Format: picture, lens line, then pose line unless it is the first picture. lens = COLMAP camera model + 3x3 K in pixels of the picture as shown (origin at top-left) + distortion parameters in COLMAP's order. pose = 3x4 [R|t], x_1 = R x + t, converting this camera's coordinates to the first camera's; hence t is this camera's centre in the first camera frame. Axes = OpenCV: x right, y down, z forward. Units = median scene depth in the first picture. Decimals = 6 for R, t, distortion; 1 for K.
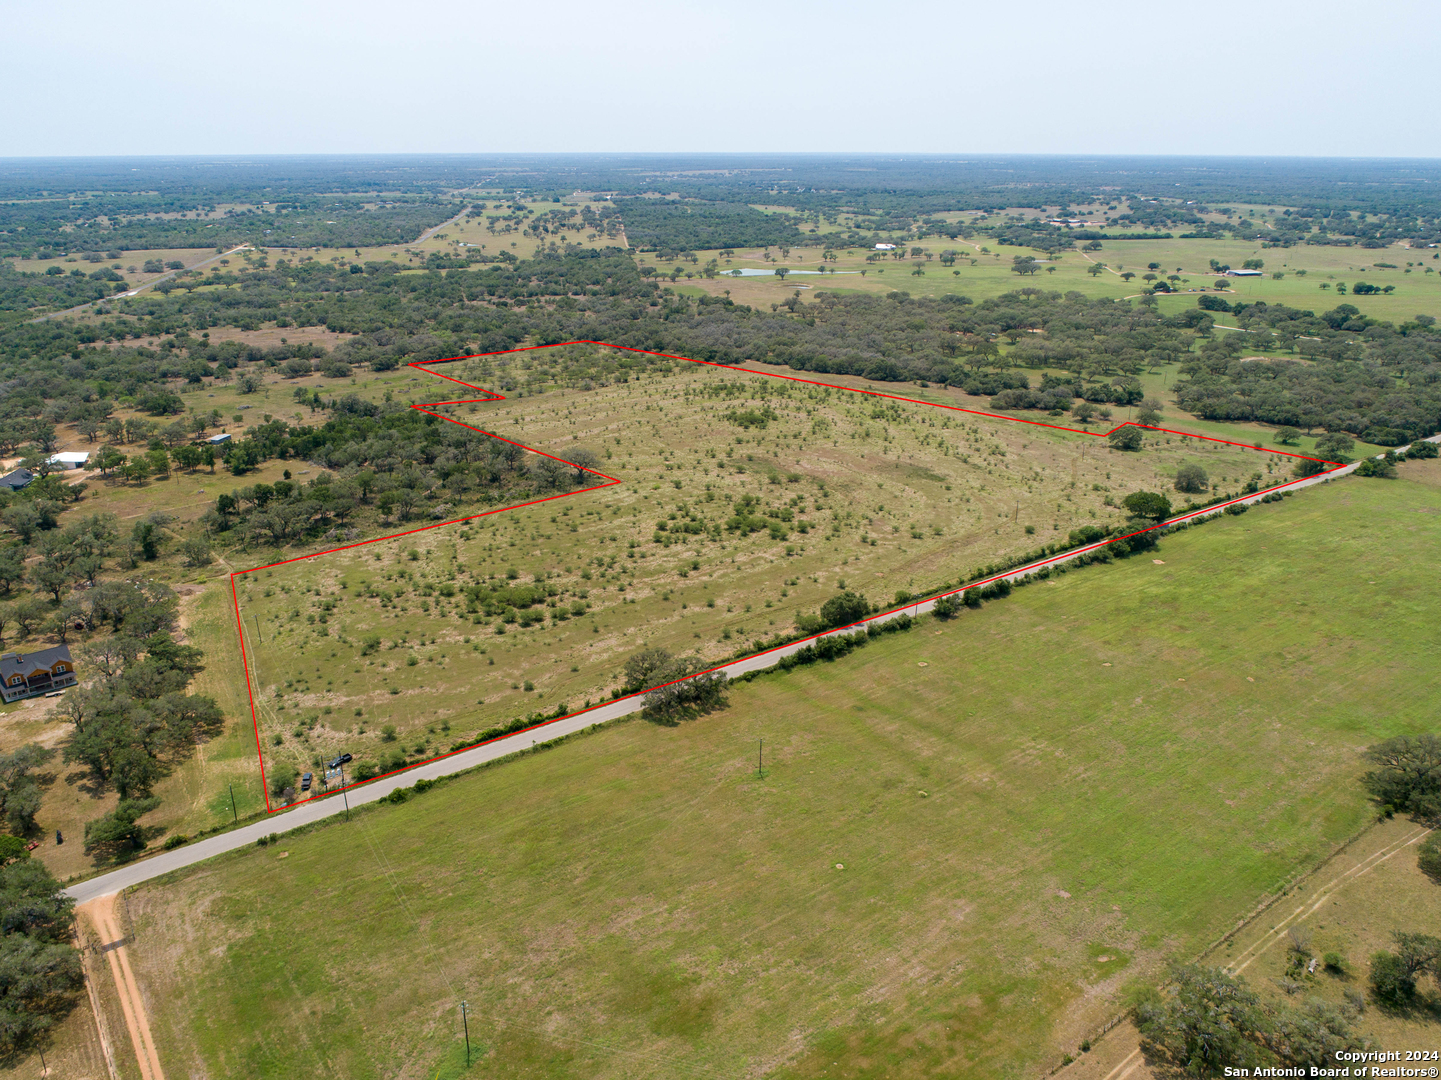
lens RADIAL K [[1085.3, 0, 720.5], [0, 1085.3, 540.0], [0, 0, 1]] dist [-0.023455, 0.008640]
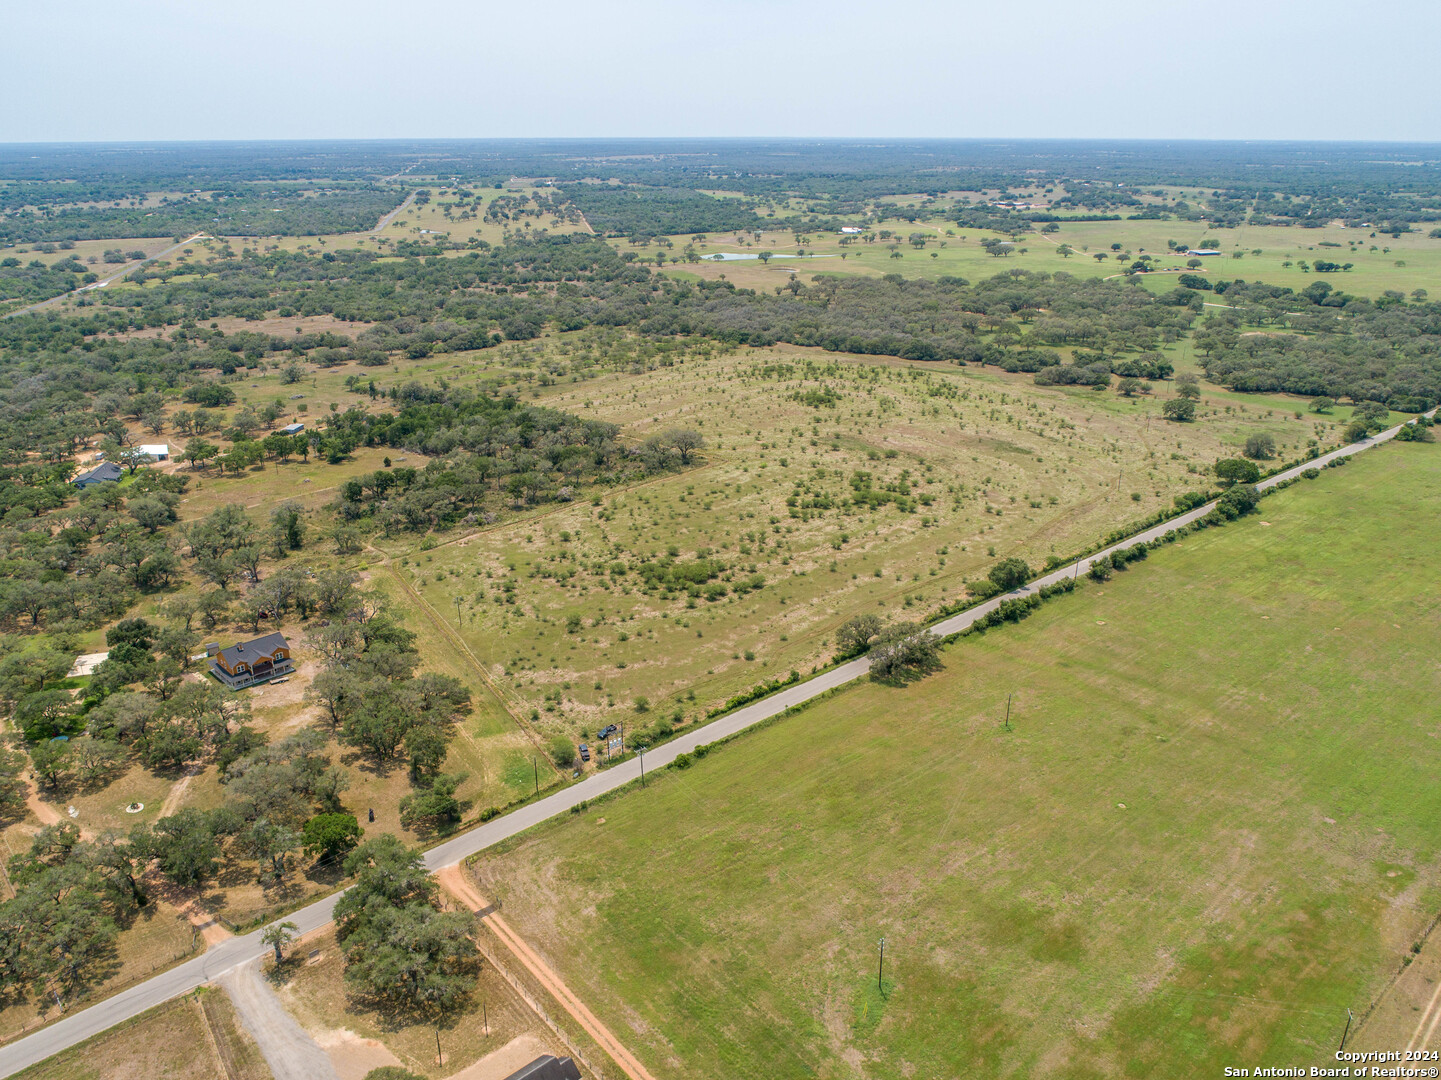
lens RADIAL K [[1075.2, 0, 723.1], [0, 1075.2, 539.8], [0, 0, 1]] dist [-0.022490, 0.007972]
pose [[0.997147, -0.028099, 0.070062, -0.142993], [0.027024, 0.999503, 0.016249, 0.003356], [-0.070484, -0.014309, 0.997410, -0.013179]]
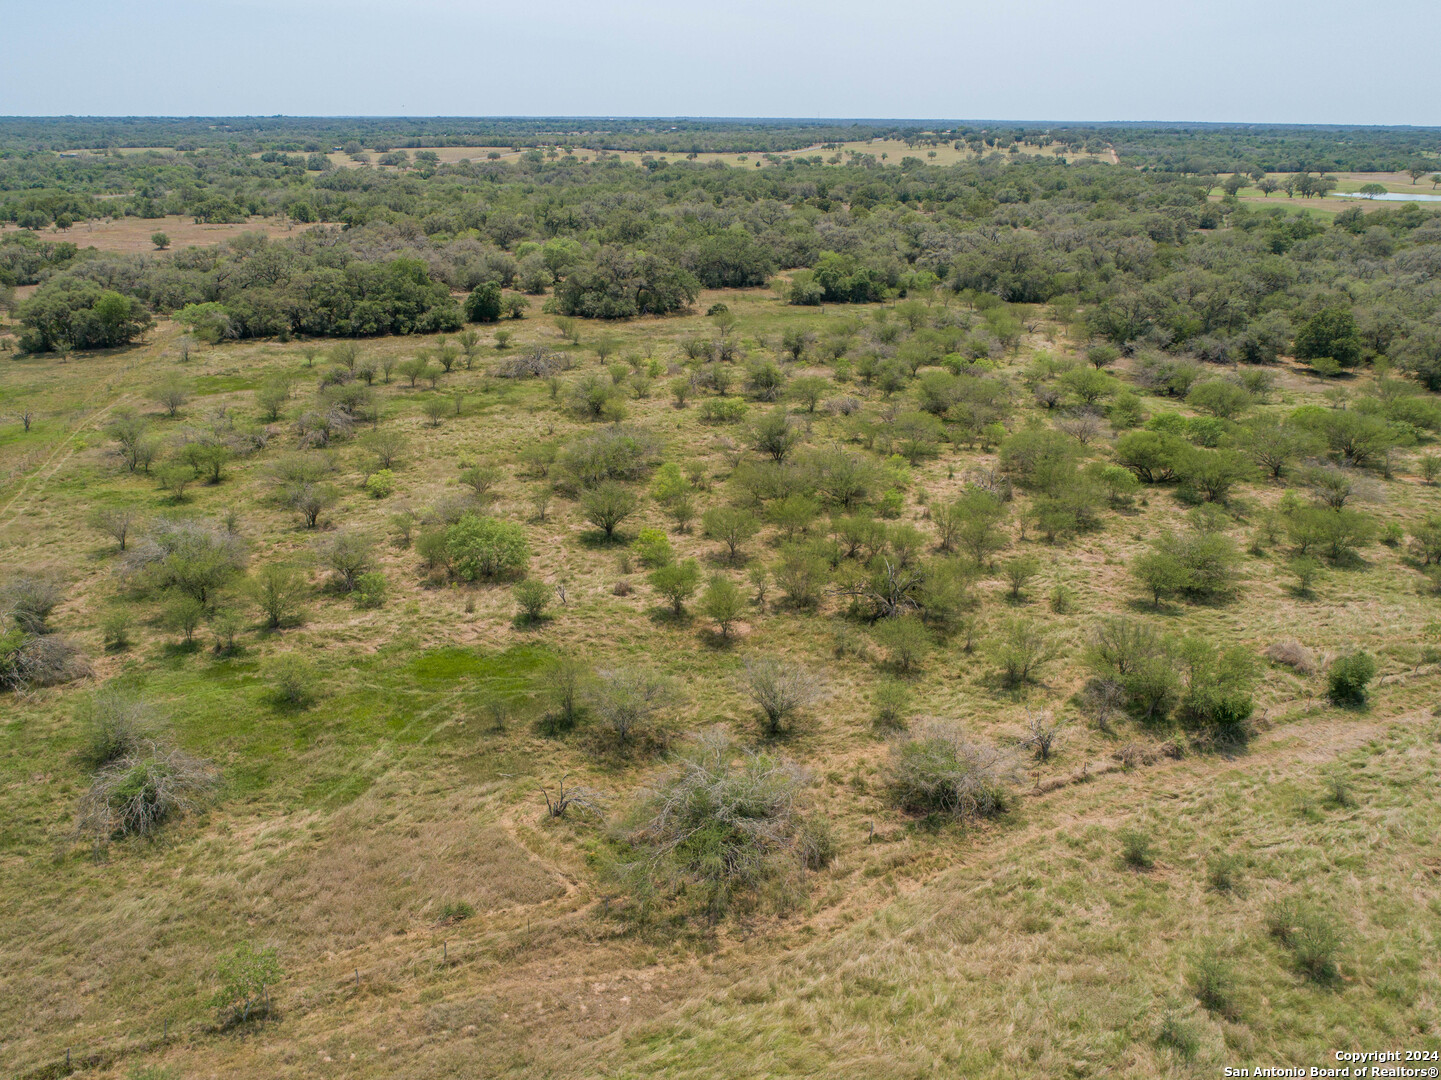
lens RADIAL K [[1096.4, 0, 724.1], [0, 1096.4, 526.0], [0, 0, 1]] dist [-0.025356, 0.012573]
pose [[0.919971, 0.143161, -0.364909, -0.119498], [-0.138950, 0.989573, 0.037923, -0.202414], [0.366534, 0.015816, 0.930270, 1.134953]]
